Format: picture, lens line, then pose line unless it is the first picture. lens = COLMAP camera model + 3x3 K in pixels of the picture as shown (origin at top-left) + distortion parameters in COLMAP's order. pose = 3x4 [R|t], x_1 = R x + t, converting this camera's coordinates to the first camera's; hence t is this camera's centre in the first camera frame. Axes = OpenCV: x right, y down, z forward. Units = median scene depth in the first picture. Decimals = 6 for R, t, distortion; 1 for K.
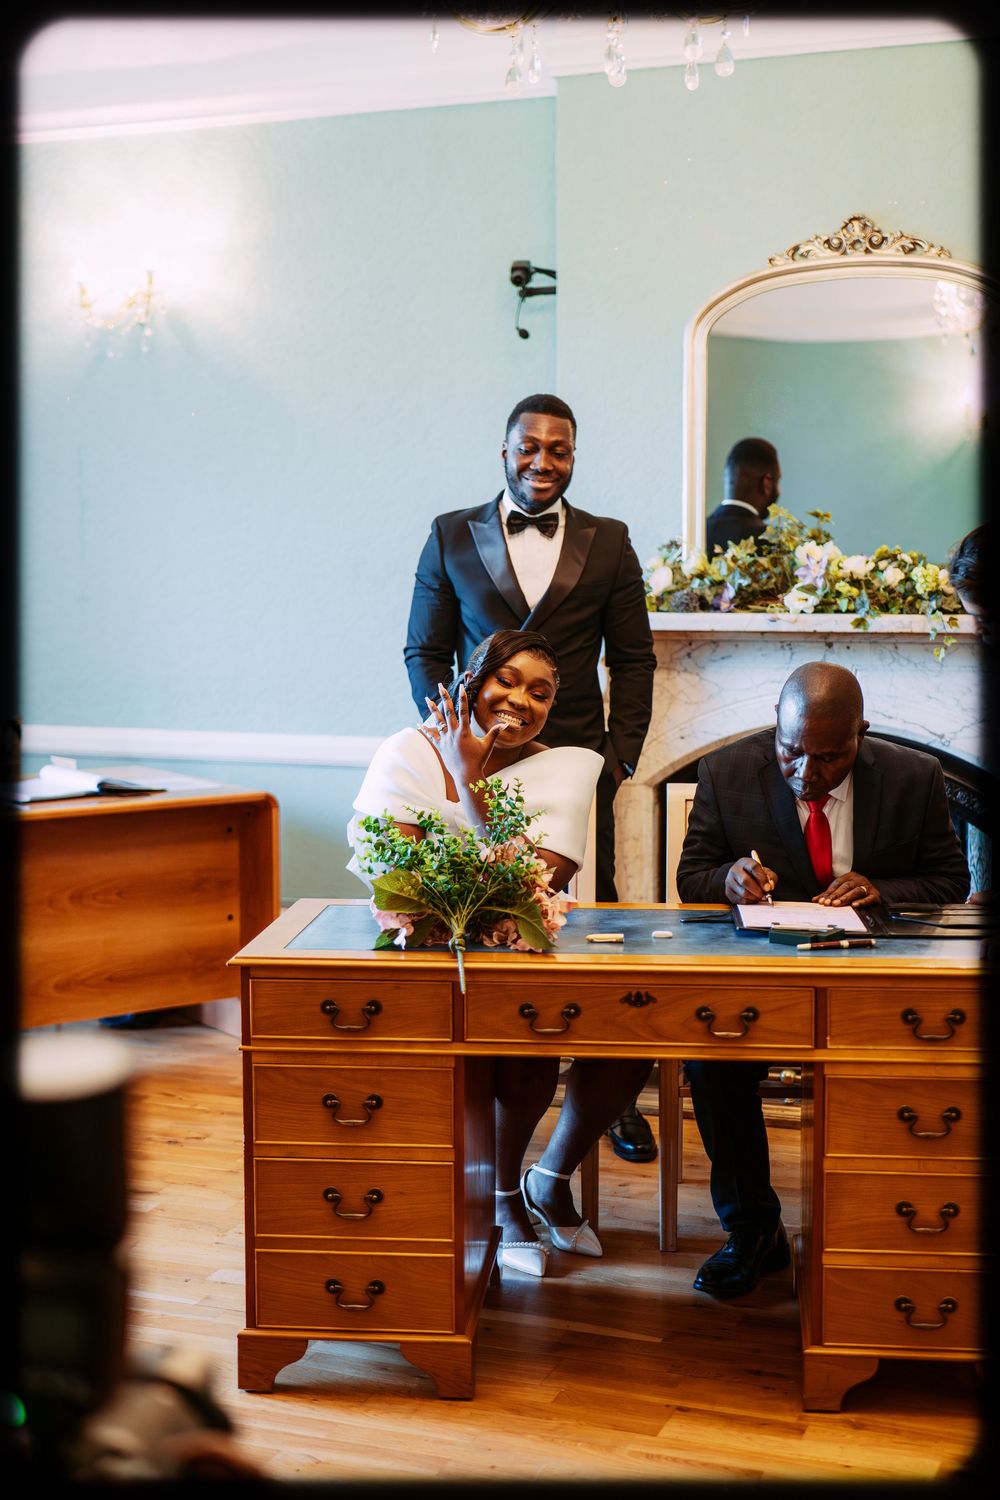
lens RADIAL K [[2073.2, 0, 504.7], [0, 2073.2, 754.8], [0, 0, 1]] dist [-0.008241, 0.010767]
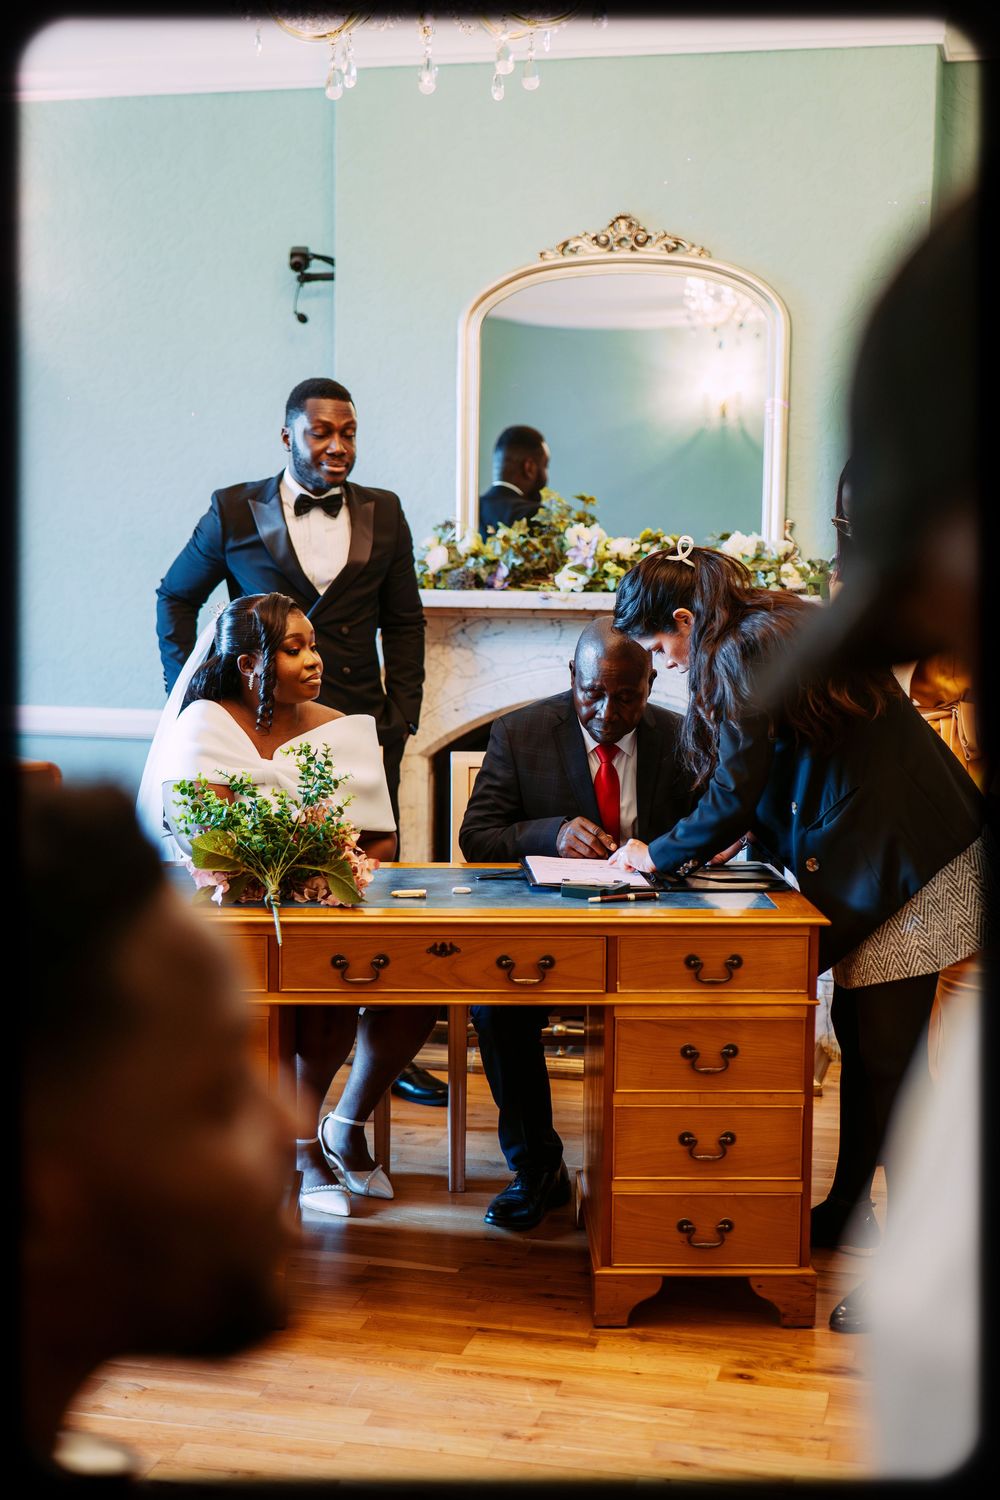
lens RADIAL K [[2075.8, 0, 503.1], [0, 2075.8, 766.4], [0, 0, 1]] dist [-0.017455, 0.044048]
pose [[0.991479, -0.001050, 0.130263, -0.041289], [-0.000888, 0.999890, 0.014820, 0.006980], [-0.130265, -0.014809, 0.991369, -0.060772]]
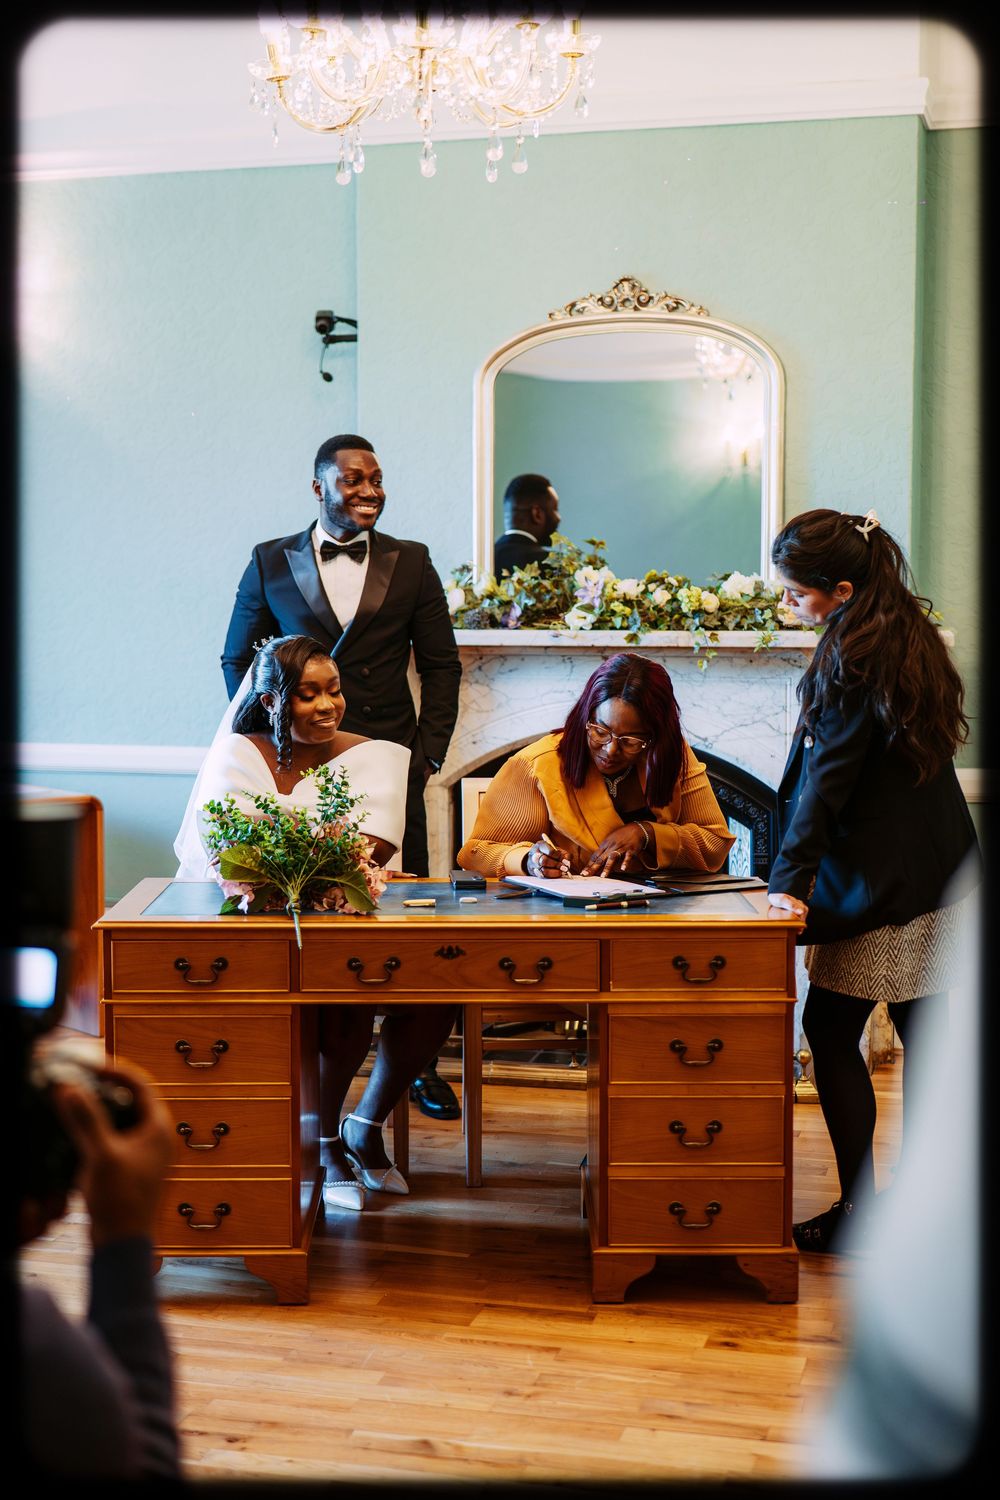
lens RADIAL K [[2080.7, 0, 497.5], [0, 2080.7, 745.3], [0, 0, 1]] dist [-0.030923, 0.019076]
pose [[0.994272, -0.005087, 0.106761, -0.030994], [0.007283, 0.999770, -0.020193, 0.023404], [-0.106633, 0.020855, 0.994080, -0.157358]]
